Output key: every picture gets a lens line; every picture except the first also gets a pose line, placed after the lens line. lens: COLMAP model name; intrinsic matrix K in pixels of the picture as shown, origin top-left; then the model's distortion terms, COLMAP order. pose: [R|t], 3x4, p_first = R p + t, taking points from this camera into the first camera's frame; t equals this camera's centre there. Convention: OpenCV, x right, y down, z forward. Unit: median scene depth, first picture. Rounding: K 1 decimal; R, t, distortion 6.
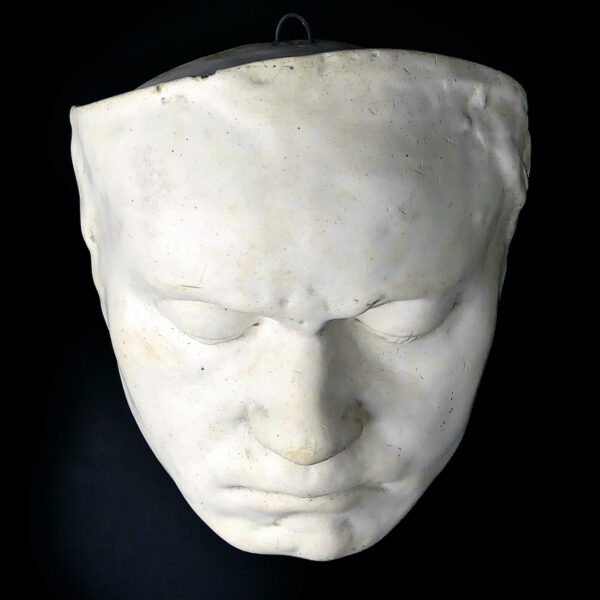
lens RADIAL K [[2278.4, 0, 300.0], [0, 2278.4, 300.0], [0, 0, 1]] dist [-0.008827, -0.192550]
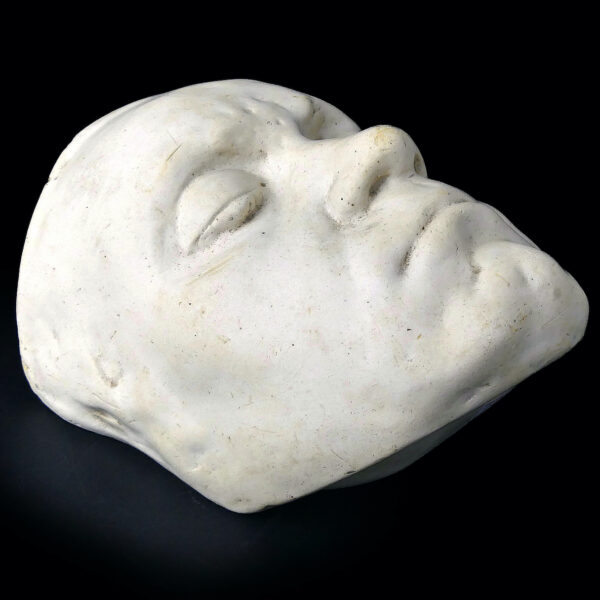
lens RADIAL K [[950.1, 0, 300.6], [0, 950.1, 322.3], [0, 0, 1]] dist [-0.008575, -0.006879]
pose [[0.692889, -0.348303, 0.631340, -0.292706], [0.659027, -0.049348, -0.750499, 0.332018], [0.292556, 0.936082, 0.195349, 1.007087]]
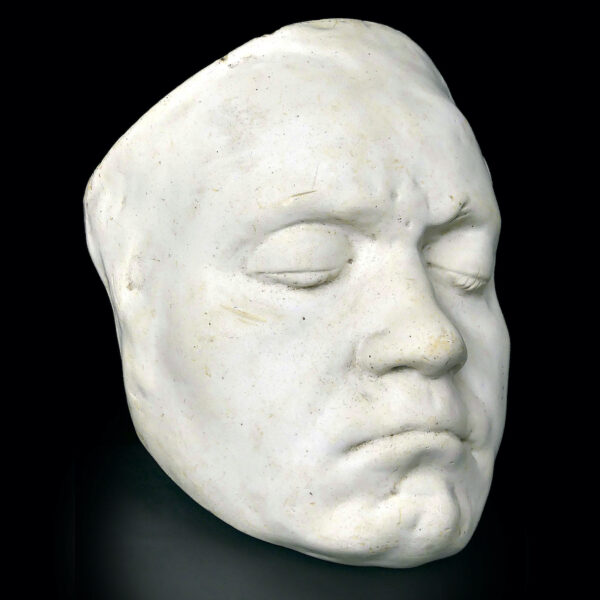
lens RADIAL K [[1462.1, 0, 299.8], [0, 1462.1, 376.6], [0, 0, 1]] dist [0.022571, -0.330398]
pose [[0.879253, -0.009170, 0.476267, -0.362306], [0.318173, 0.755389, -0.572847, 0.430725], [-0.354513, 0.655213, 0.667096, 0.620029]]
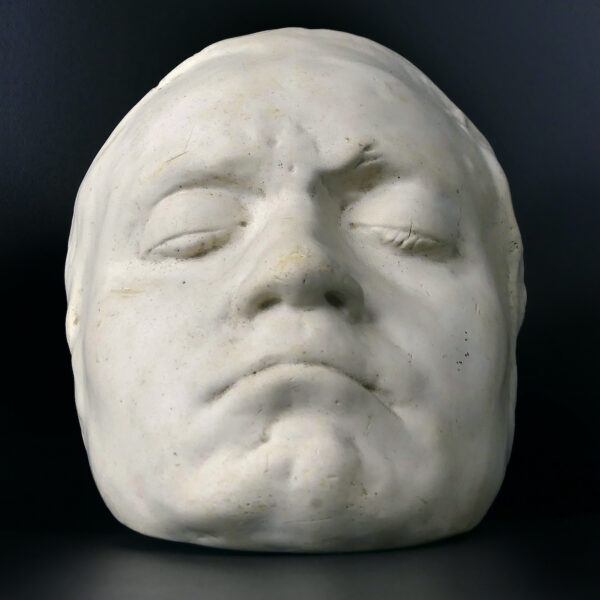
lens RADIAL K [[1719.1, 0, 300.0], [0, 1719.1, 300.0], [0, 0, 1]] dist [0.005612, 0.237160]
pose [[0.999706, -0.023879, -0.004278, 0.006160], [0.005681, 0.401882, -0.915674, 0.686512], [0.023585, 0.915380, 0.401899, 0.766233]]
